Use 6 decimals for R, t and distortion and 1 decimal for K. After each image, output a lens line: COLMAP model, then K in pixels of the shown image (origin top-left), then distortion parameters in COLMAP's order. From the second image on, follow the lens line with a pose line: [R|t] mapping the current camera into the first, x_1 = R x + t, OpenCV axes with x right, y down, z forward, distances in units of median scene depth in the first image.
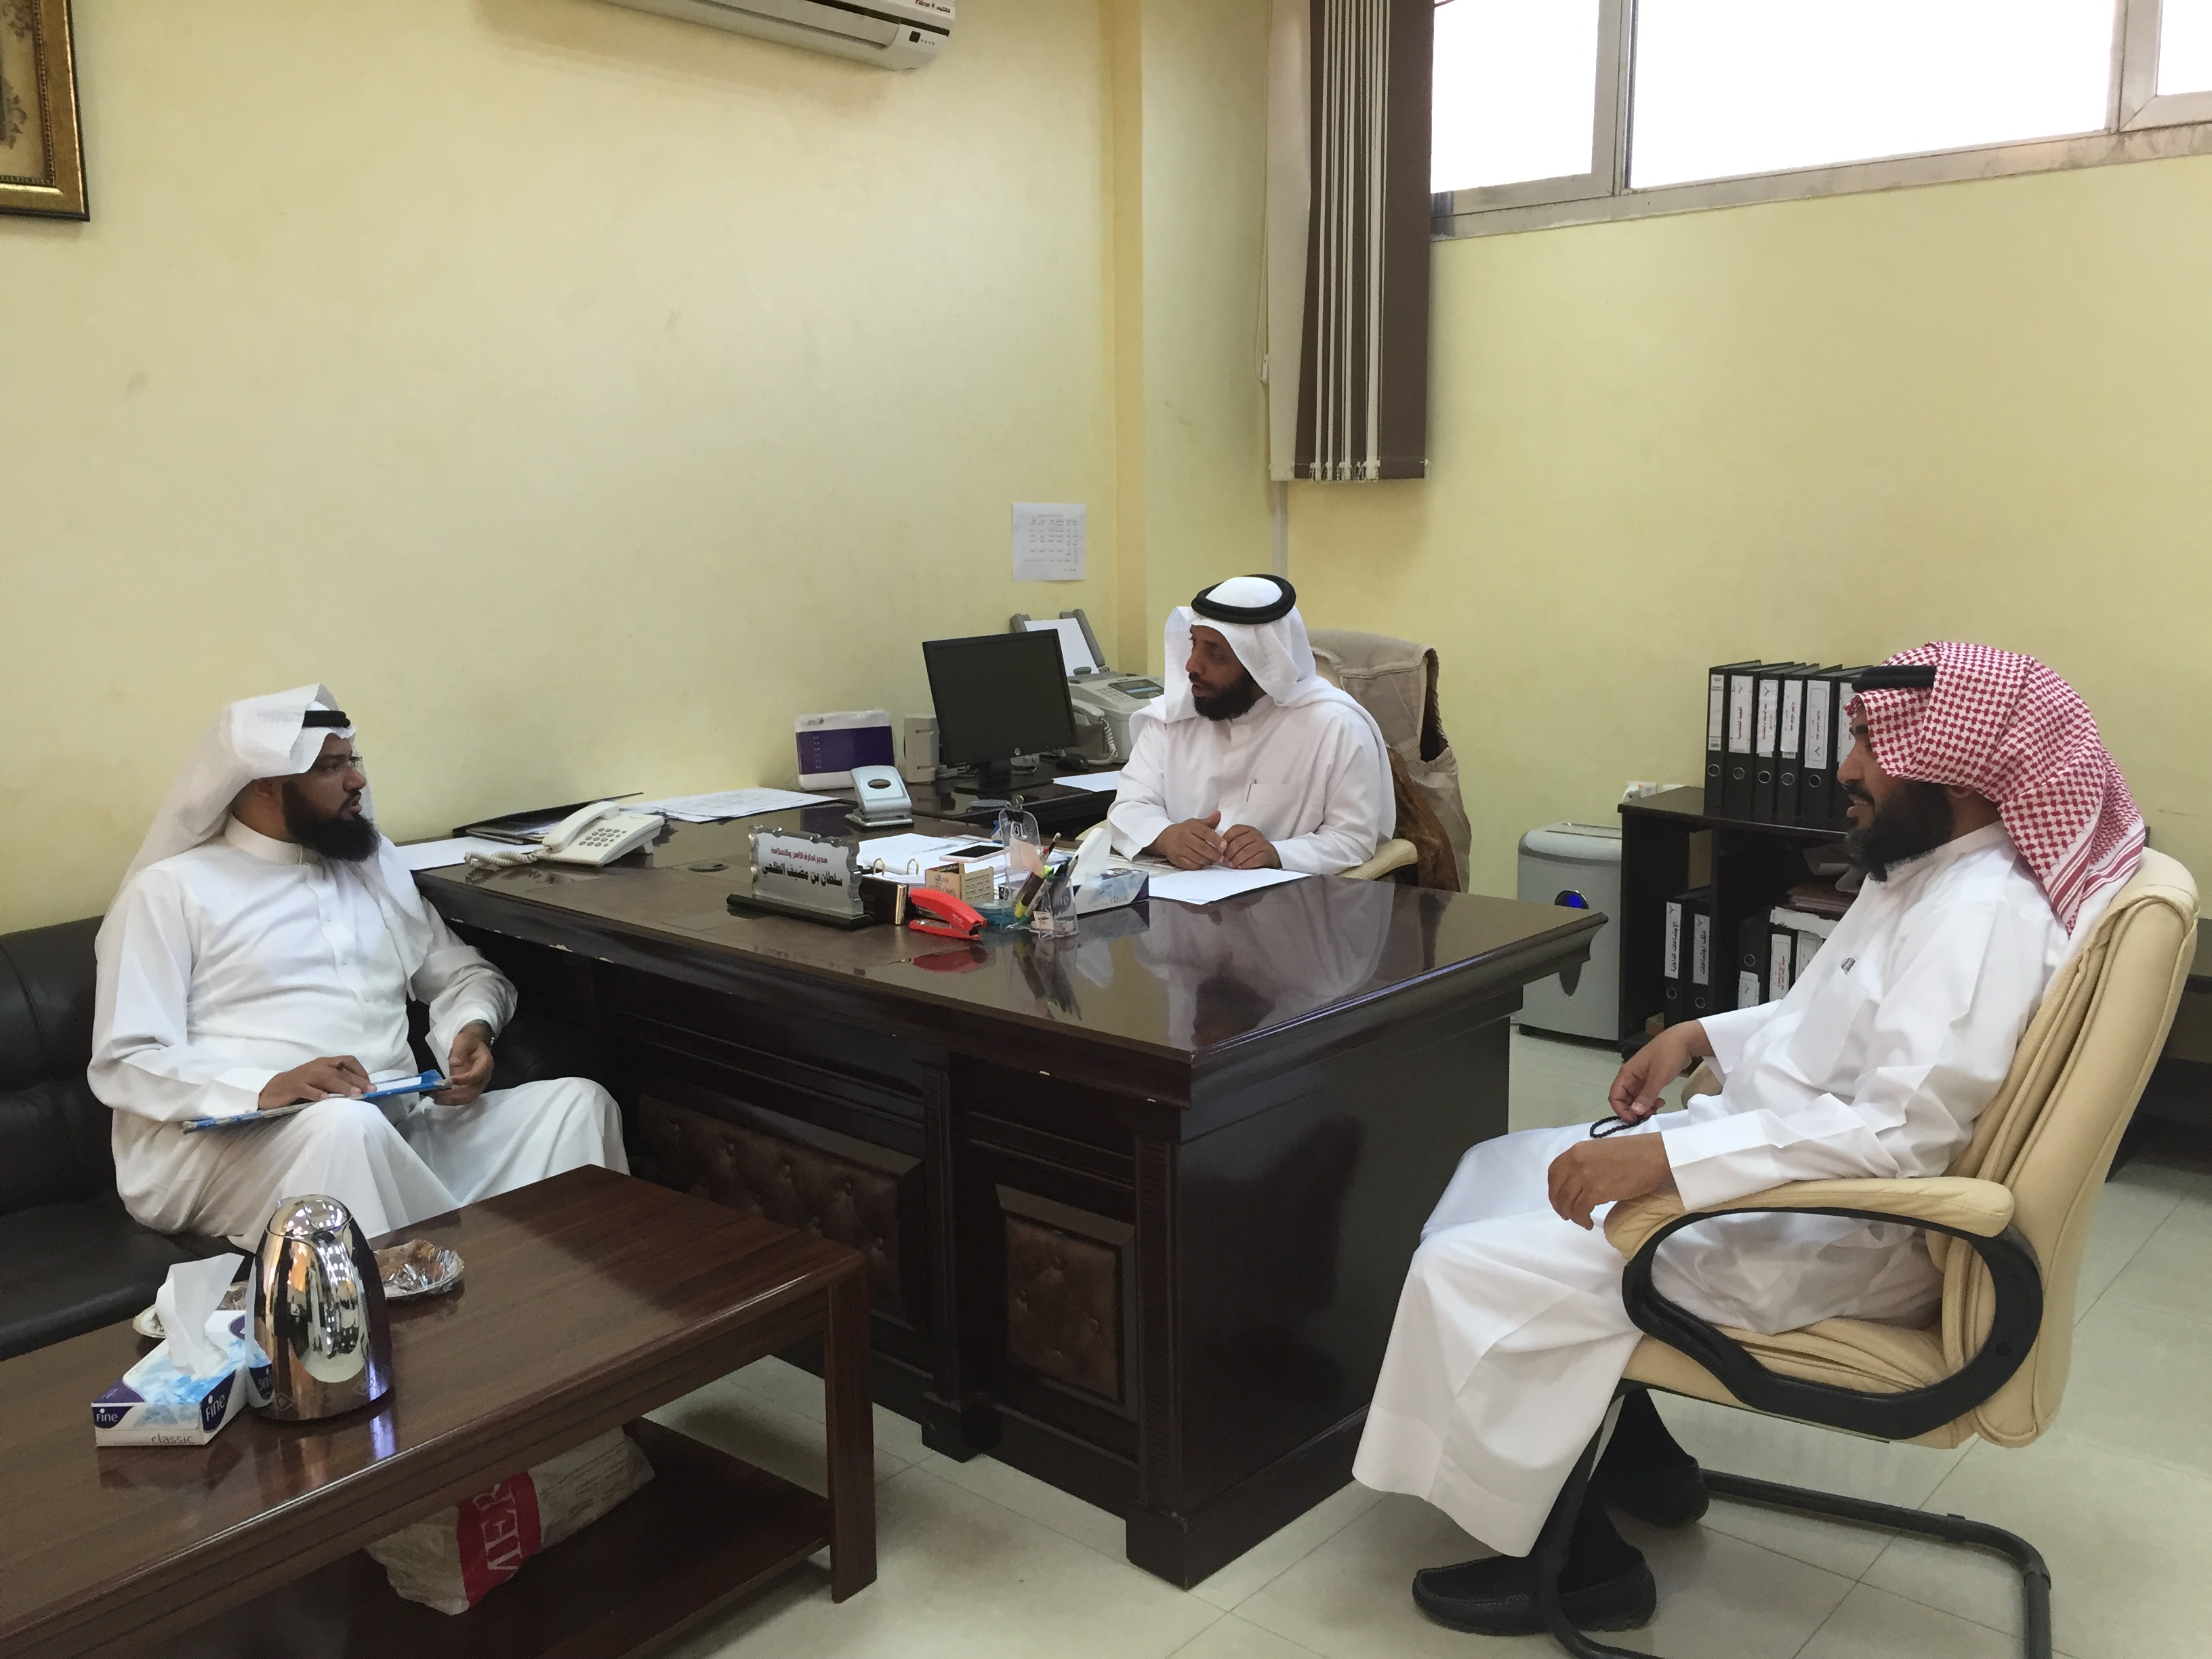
lens RADIAL K [[1879.0, 0, 1106.0], [0, 1879.0, 829.5], [0, 0, 1]] dist [0.097034, -0.150402]
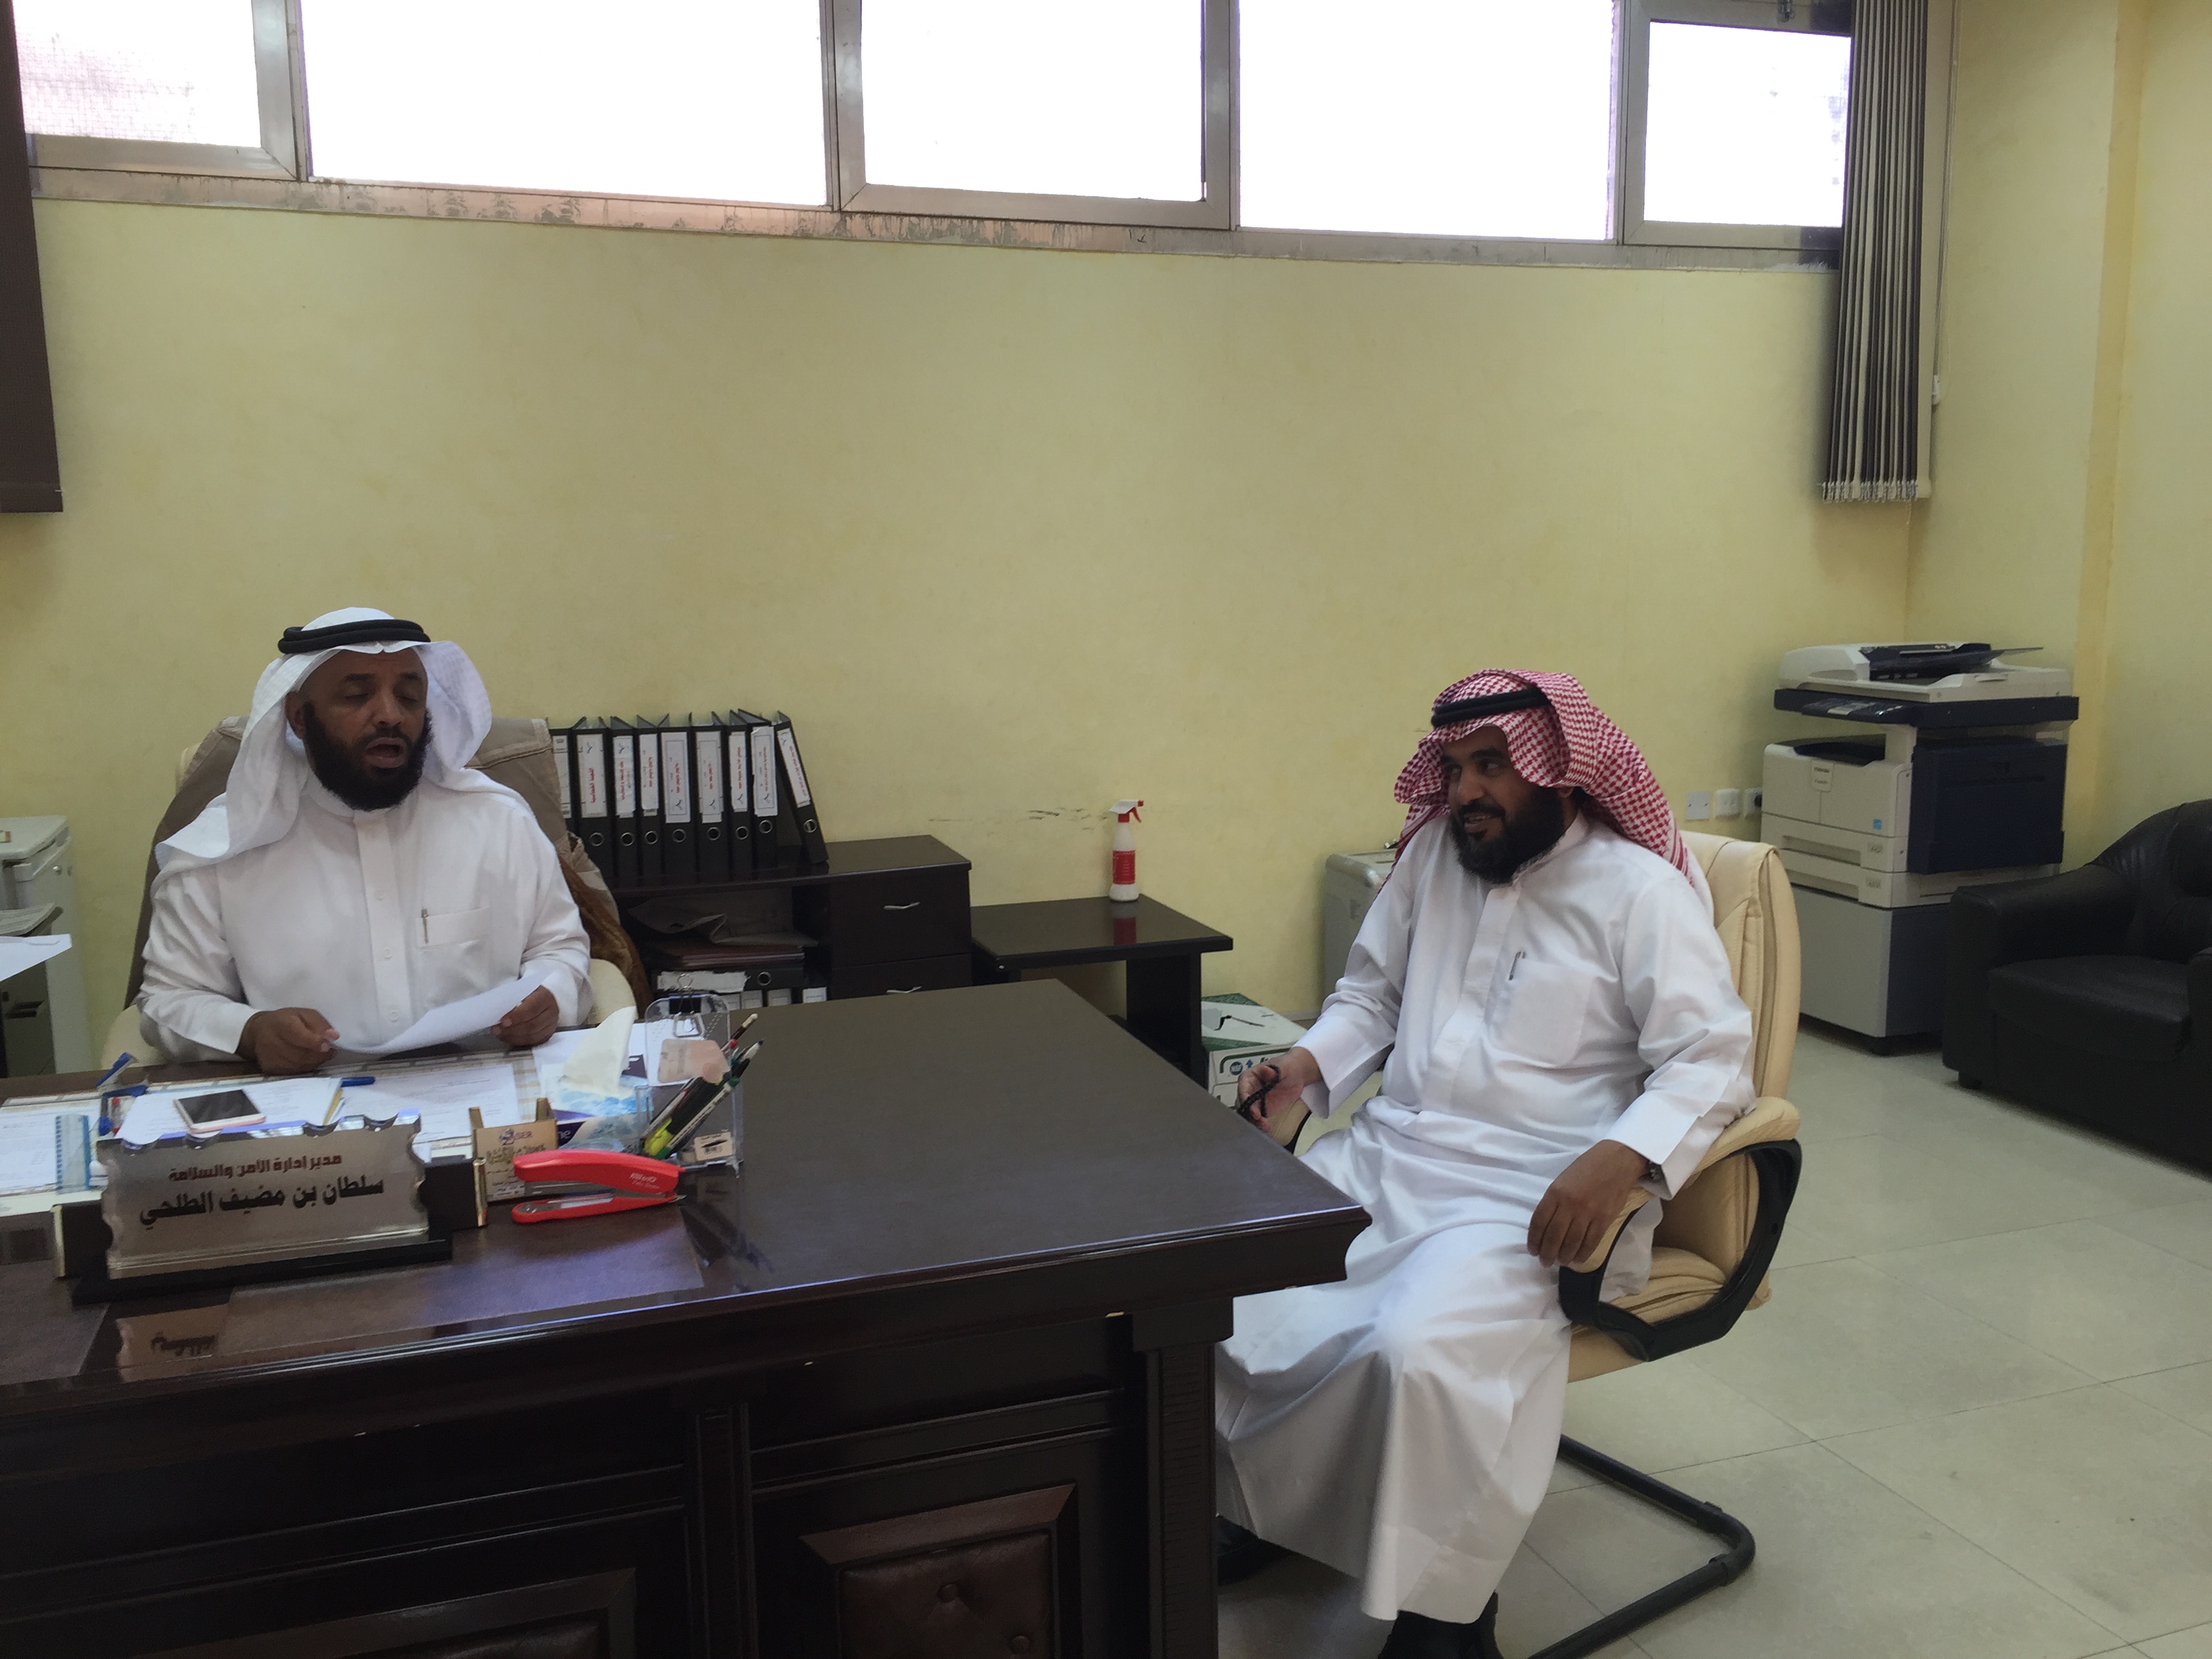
lens RADIAL K [[1879.0, 0, 1106.0], [0, 1879.0, 829.5], [0, 0, 1]] dist [0.097034, -0.150402]
pose [[0.488580, -0.128777, 0.862963, -0.349659], [0.149675, 0.986757, 0.062510, -0.056170], [-0.859585, 0.098623, 0.501385, 0.330838]]
